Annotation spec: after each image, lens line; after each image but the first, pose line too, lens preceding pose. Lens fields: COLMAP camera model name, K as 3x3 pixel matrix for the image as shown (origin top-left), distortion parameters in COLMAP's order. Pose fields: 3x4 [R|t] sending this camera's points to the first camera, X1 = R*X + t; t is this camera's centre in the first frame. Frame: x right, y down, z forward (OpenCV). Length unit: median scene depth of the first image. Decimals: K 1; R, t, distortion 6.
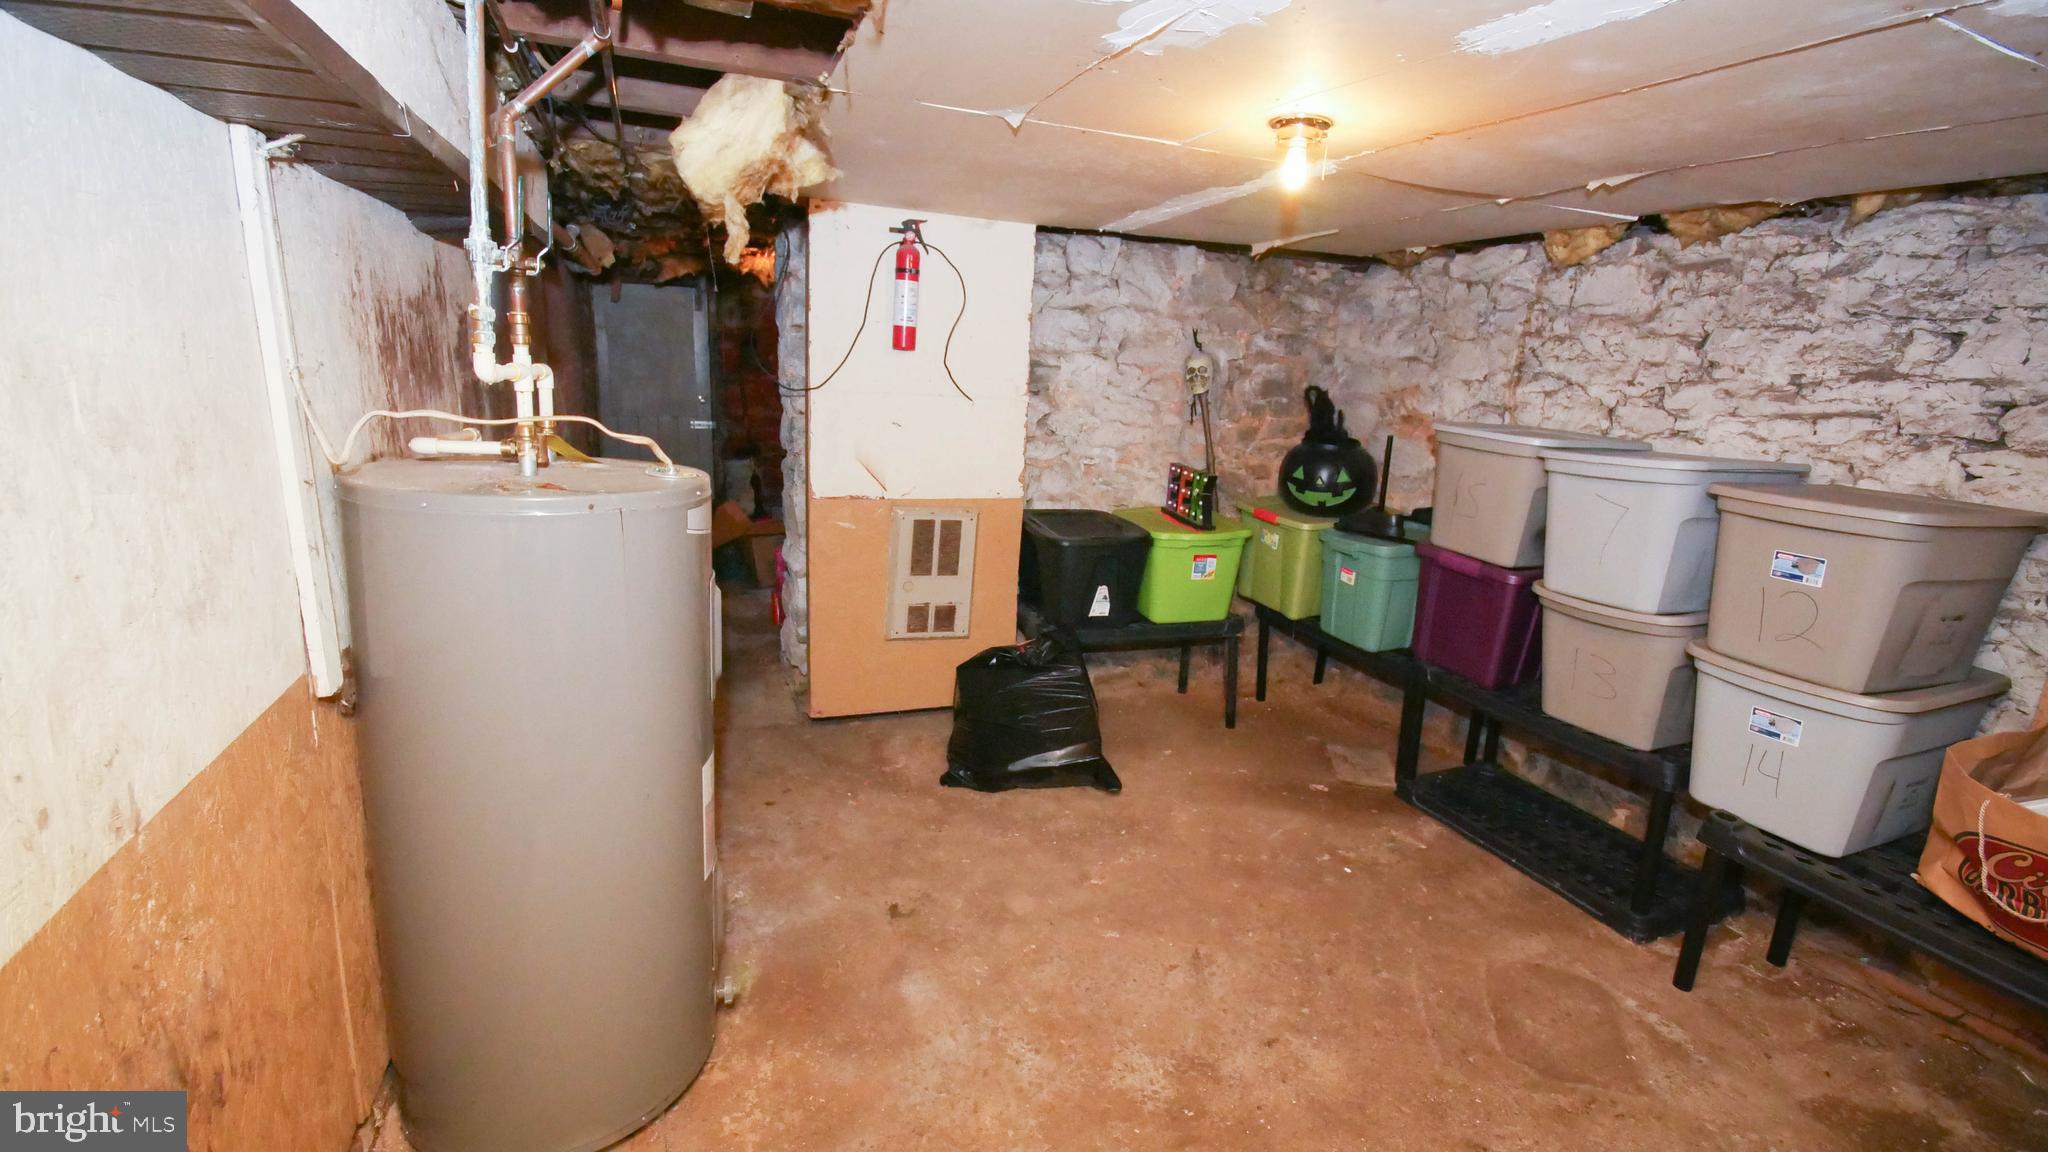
lens RADIAL K [[859.9, 0, 1012.8], [0, 859.9, 565.9], [0, 0, 1]] dist [0.000277, -0.007012]
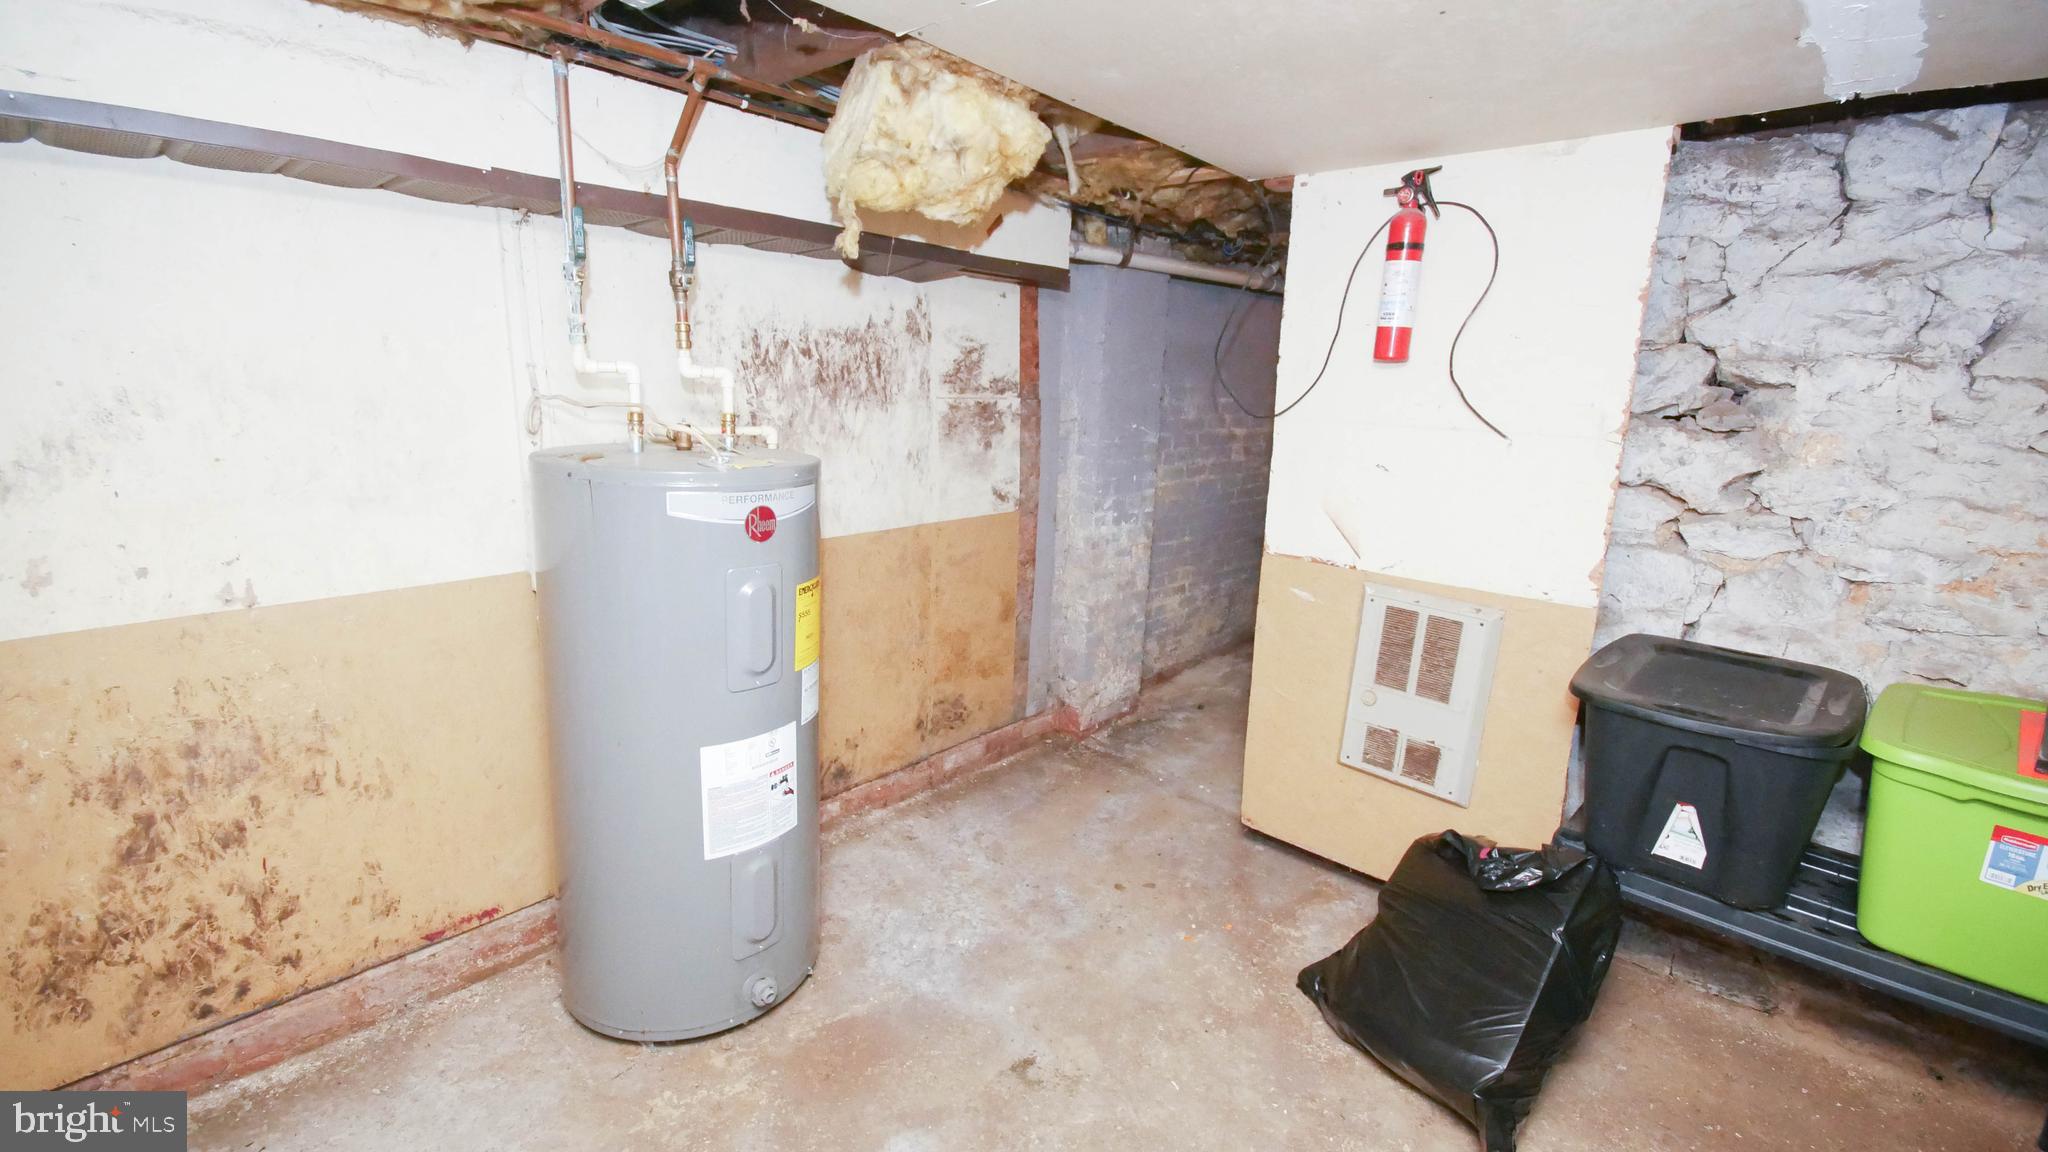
lens RADIAL K [[859.9, 0, 1012.8], [0, 859.9, 565.9], [0, 0, 1]] dist [0.000277, -0.007012]
pose [[0.461690, 0.151946, -0.873931, 0.338843], [-0.210055, 0.975925, 0.058709, -0.060875], [0.861812, 0.156468, 0.482492, 0.393389]]
